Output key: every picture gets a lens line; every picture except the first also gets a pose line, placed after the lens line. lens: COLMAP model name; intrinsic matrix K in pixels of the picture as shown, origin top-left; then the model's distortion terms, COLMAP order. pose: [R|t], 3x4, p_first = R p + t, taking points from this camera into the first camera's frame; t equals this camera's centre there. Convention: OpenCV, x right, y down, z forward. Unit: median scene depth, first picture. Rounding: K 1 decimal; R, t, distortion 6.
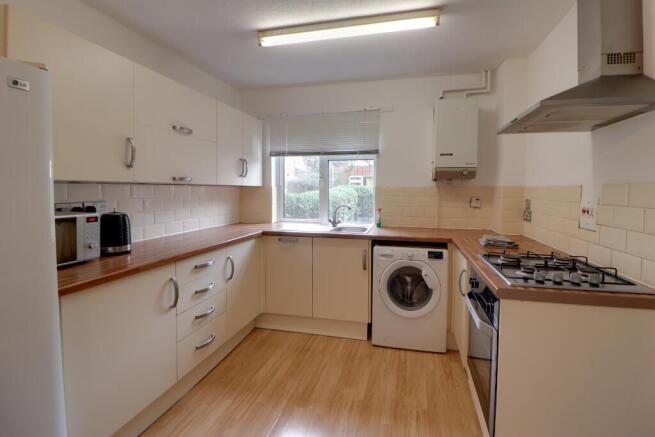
lens RADIAL K [[305.1, 0, 337.7], [0, 305.1, 198.3], [0, 0, 1]] dist [-0.020269, -0.000371]
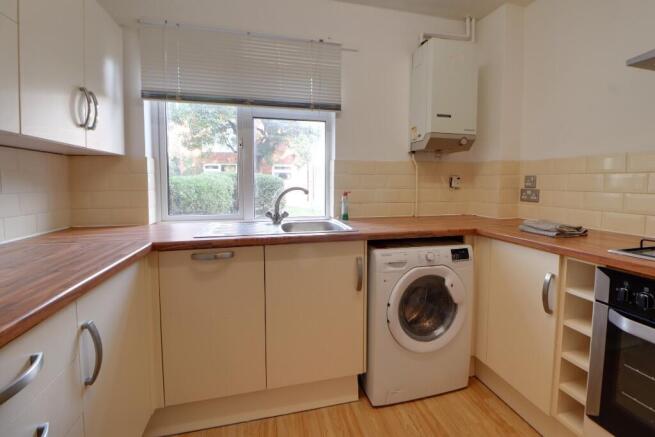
lens RADIAL K [[305.1, 0, 337.7], [0, 305.1, 198.3], [0, 0, 1]] dist [-0.020269, -0.000371]
pose [[0.875325, -0.026576, 0.482805, -0.225058], [0.015969, 0.999533, 0.026069, 0.032450], [-0.483272, -0.015109, 0.875340, 0.465590]]
